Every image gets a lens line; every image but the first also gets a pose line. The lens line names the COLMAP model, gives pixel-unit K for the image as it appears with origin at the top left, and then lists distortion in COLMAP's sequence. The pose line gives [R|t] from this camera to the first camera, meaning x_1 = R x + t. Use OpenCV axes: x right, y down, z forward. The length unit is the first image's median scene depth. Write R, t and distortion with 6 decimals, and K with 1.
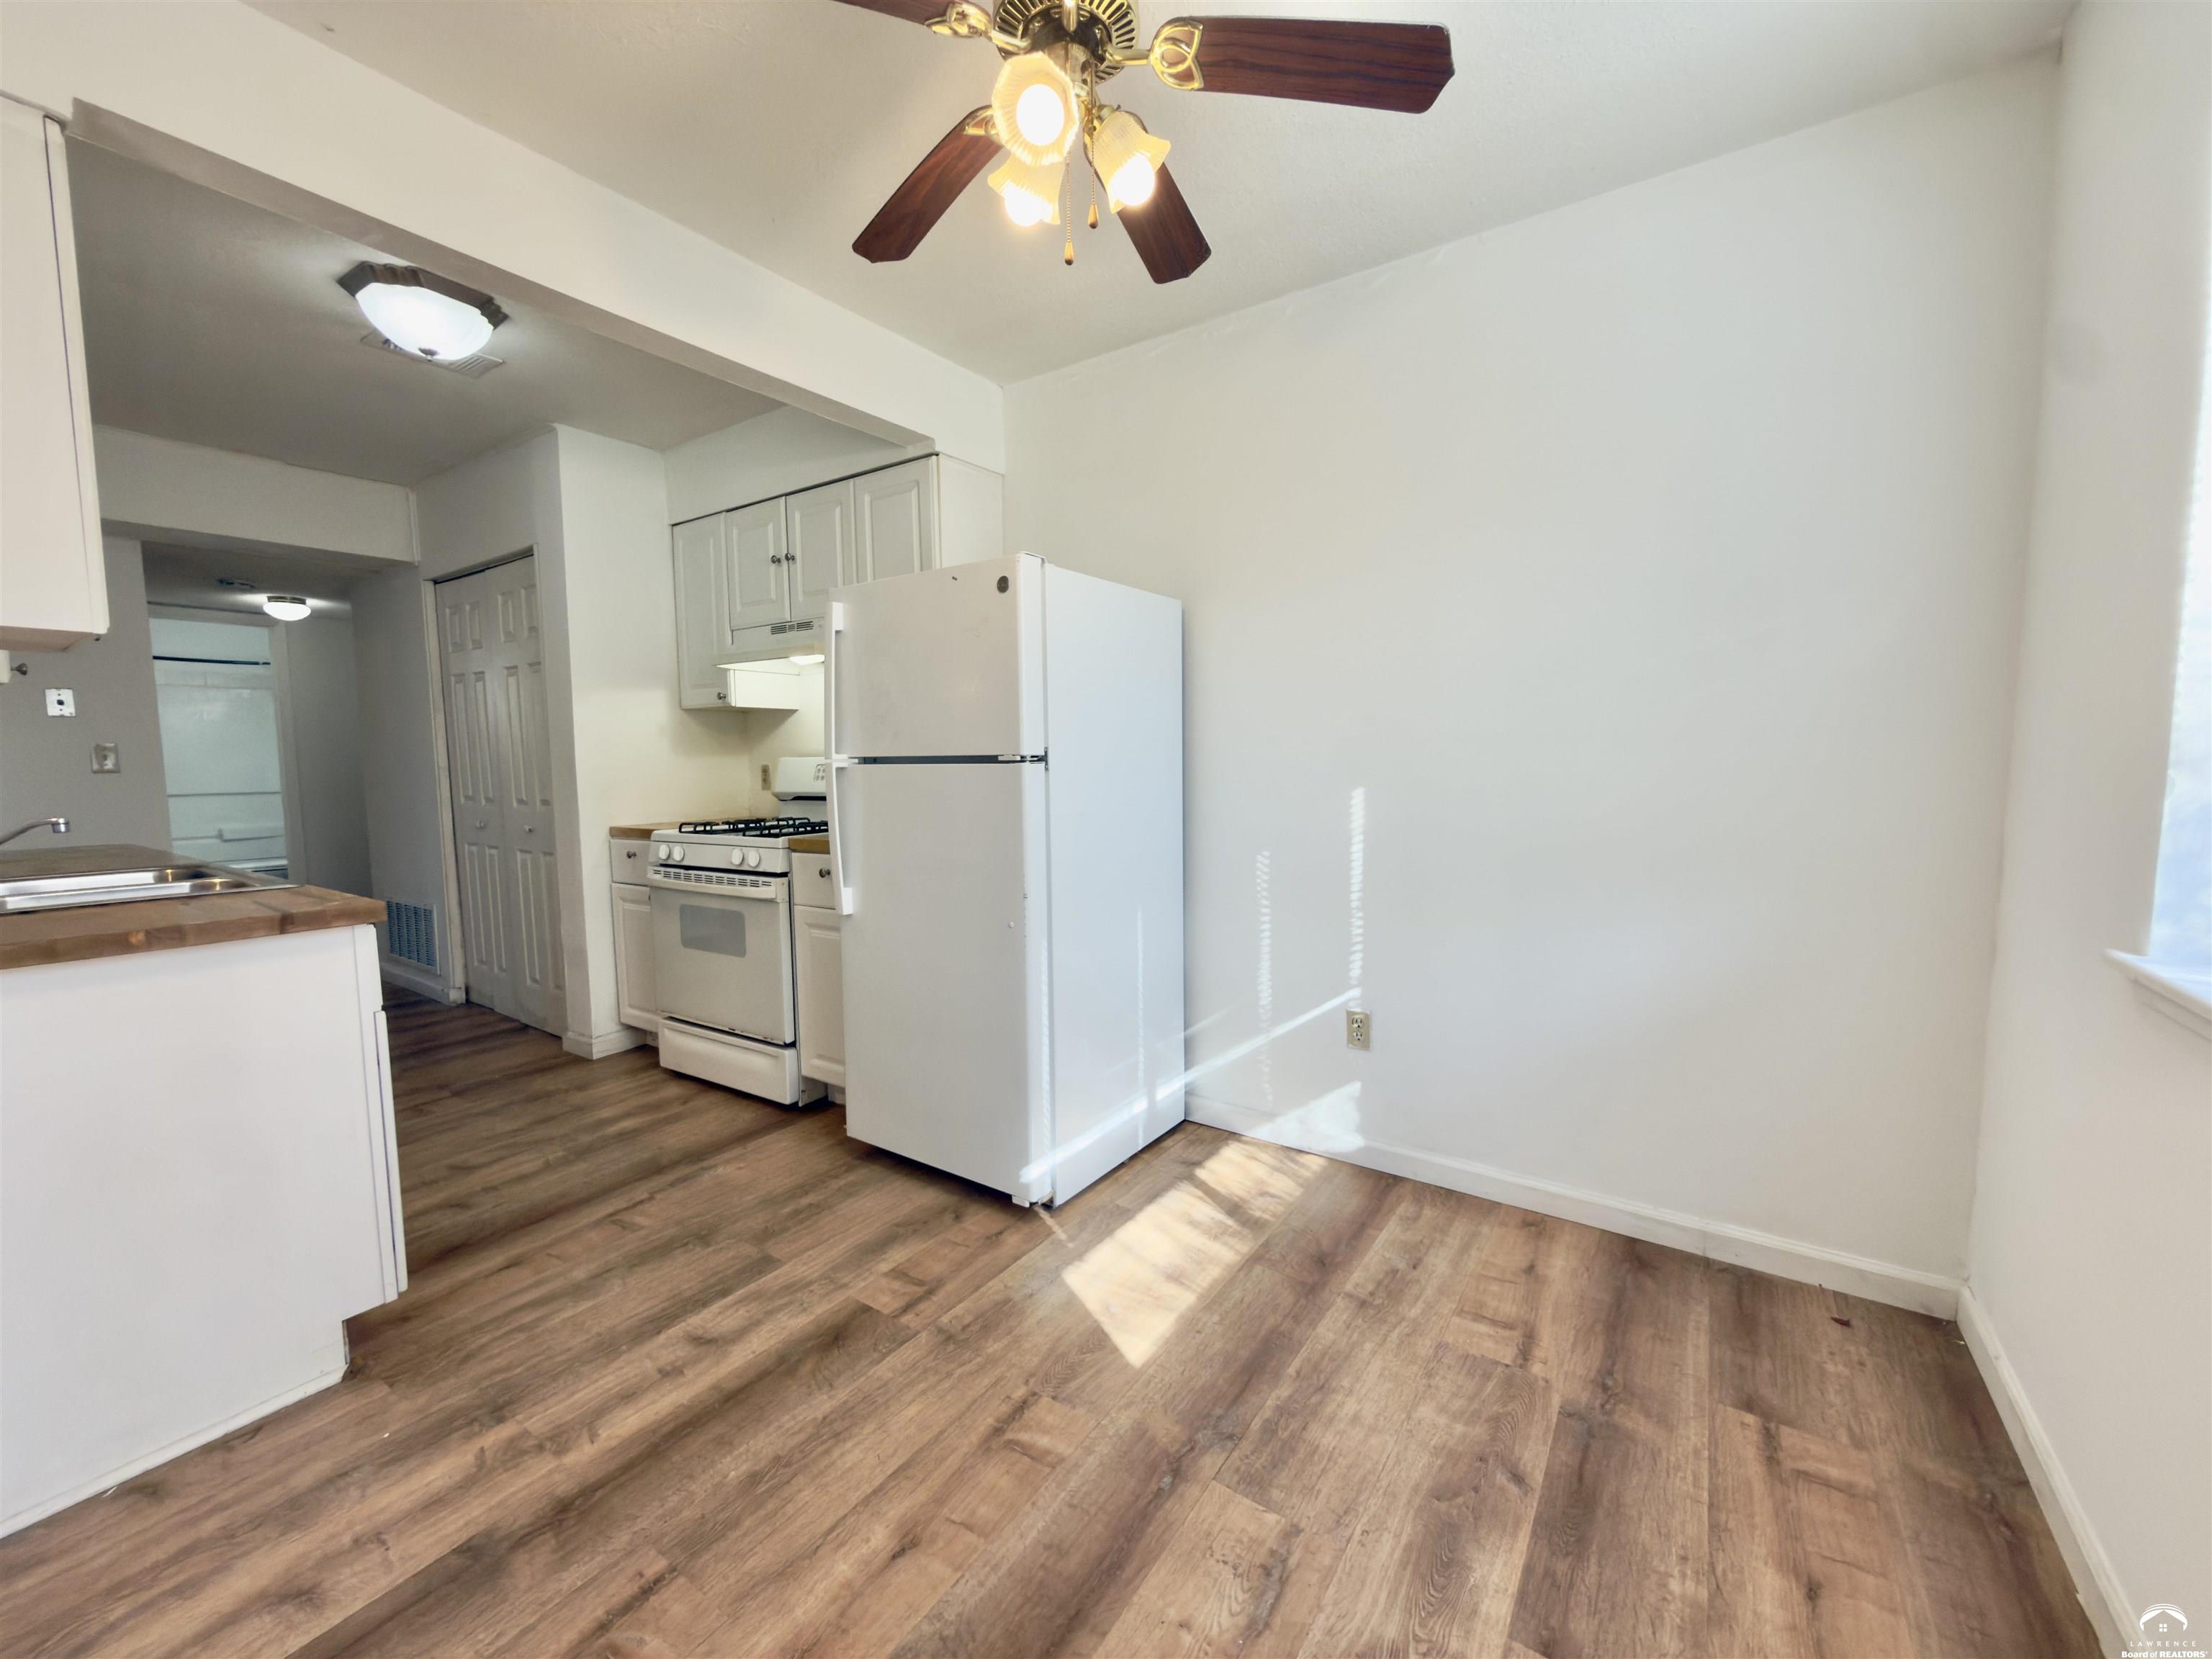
lens RADIAL K [[880.5, 0, 1104.8], [0, 880.5, 825.9], [0, 0, 1]] dist [-0.000049, -0.000214]
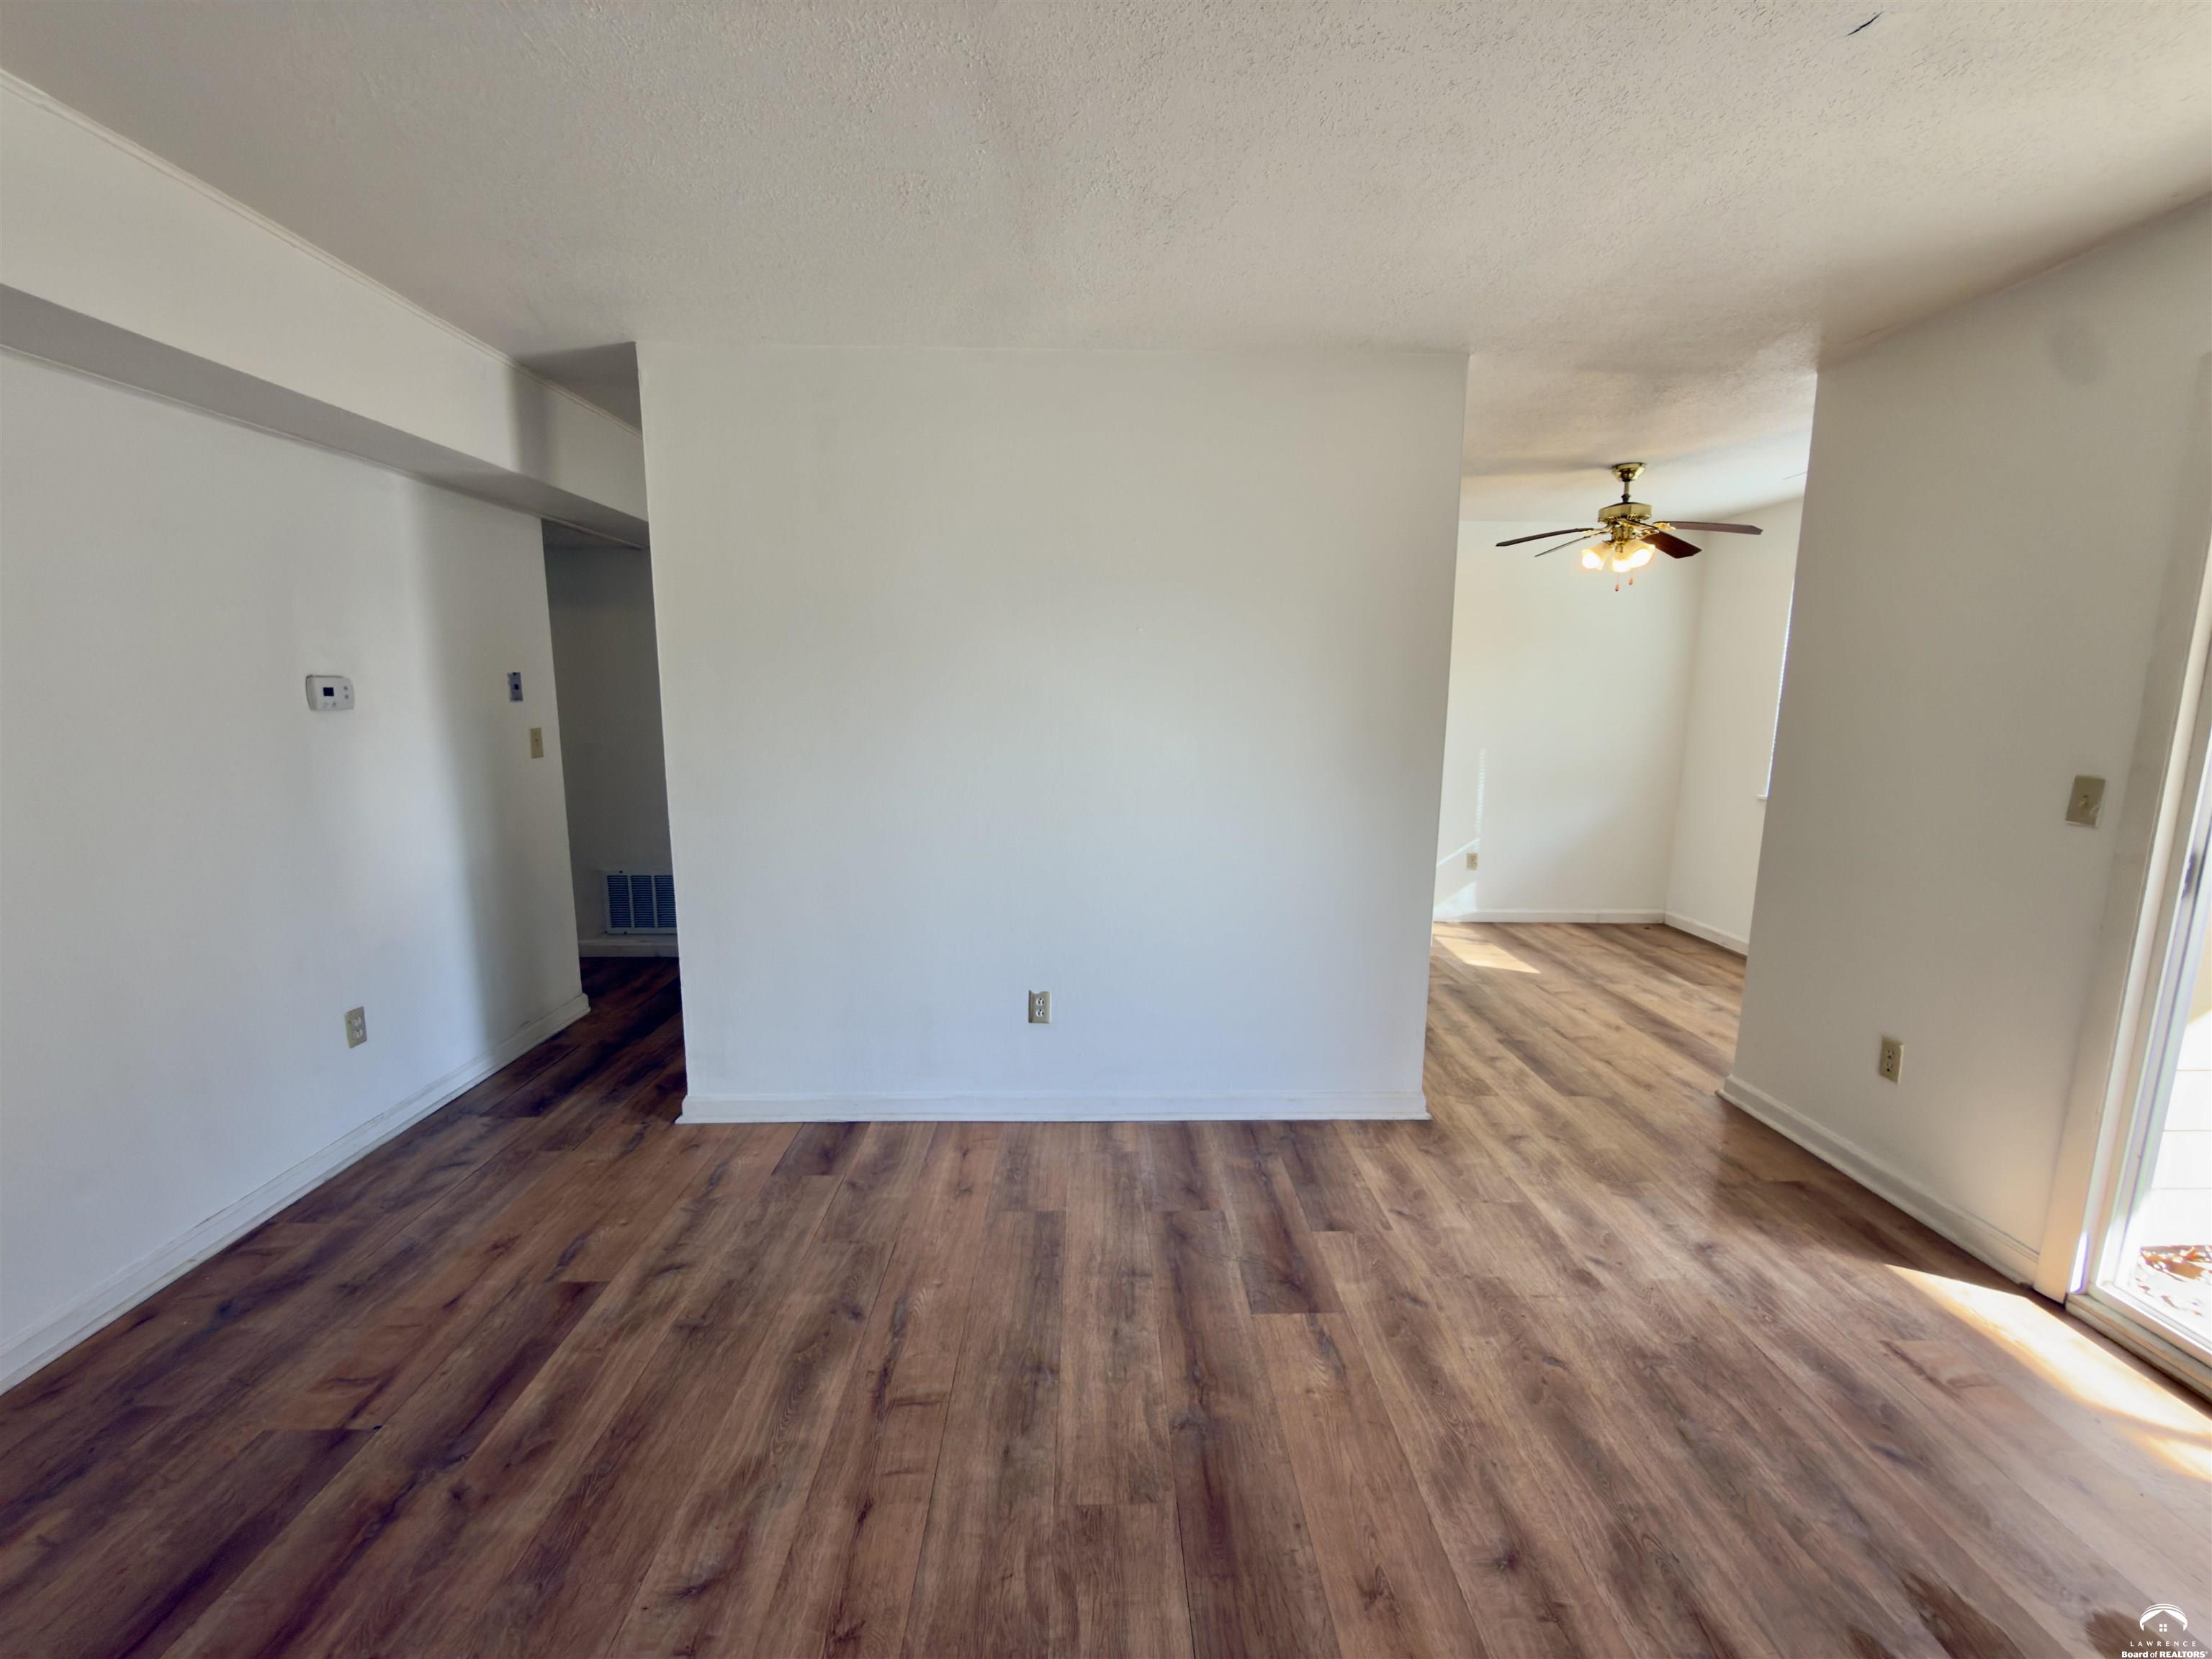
lens RADIAL K [[880.5, 0, 1105.4], [0, 880.5, 830.4], [0, 0, 1]] dist [-0.000049, -0.000214]
pose [[0.811452, -0.073625, 0.579763, -1.751727], [0.030694, 0.996033, 0.083527, -0.059748], [-0.583613, -0.049983, 0.810492, -0.257191]]
